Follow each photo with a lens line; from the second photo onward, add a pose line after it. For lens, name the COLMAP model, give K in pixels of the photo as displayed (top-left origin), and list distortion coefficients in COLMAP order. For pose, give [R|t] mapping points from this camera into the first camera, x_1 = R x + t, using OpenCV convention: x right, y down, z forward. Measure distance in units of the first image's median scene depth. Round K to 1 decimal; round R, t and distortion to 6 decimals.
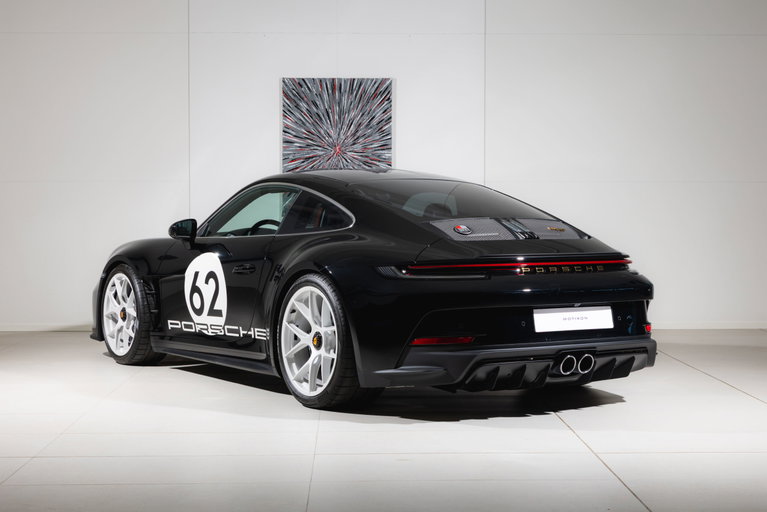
lens RADIAL K [[1369.0, 0, 389.4], [0, 1369.0, 254.7], [0, 0, 1]] dist [-0.061048, 0.000000]
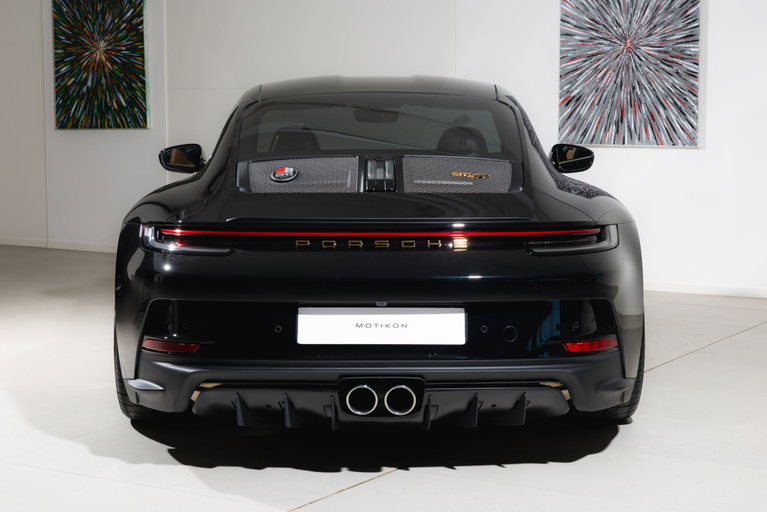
lens RADIAL K [[1490.5, 0, 383.3], [0, 1490.5, 256.9], [0, 0, 1]] dist [0.007468, 0.000000]
pose [[0.854650, 0.052973, -0.516496, 0.269764], [-0.017876, 0.997194, 0.072694, -0.018328], [0.518897, -0.052895, 0.853199, 0.242647]]
